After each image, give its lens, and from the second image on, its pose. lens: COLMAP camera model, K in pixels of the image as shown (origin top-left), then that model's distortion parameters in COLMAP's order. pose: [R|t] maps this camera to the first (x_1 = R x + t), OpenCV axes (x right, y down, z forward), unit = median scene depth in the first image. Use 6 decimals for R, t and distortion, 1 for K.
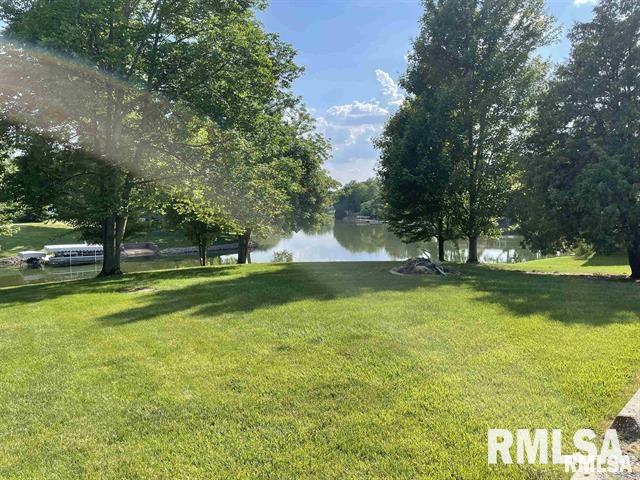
lens RADIAL K [[486.4, 0, 324.2], [0, 486.4, 237.9], [0, 0, 1]] dist [0.094258, -0.078000]
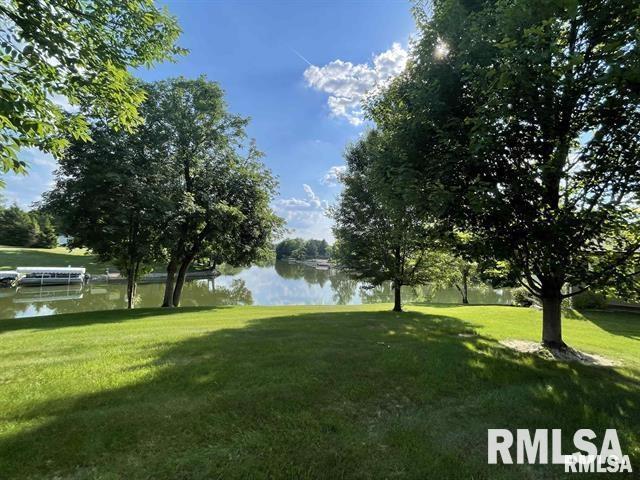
lens RADIAL K [[259.7, 0, 314.8], [0, 259.7, 242.9], [0, 0, 1]] dist [0.013635, 0.000875]
pose [[0.984161, 0.065913, 0.164568, 0.006891], [-0.048188, 0.992821, -0.109469, -0.010429], [-0.170602, 0.099805, 0.980272, 0.478960]]
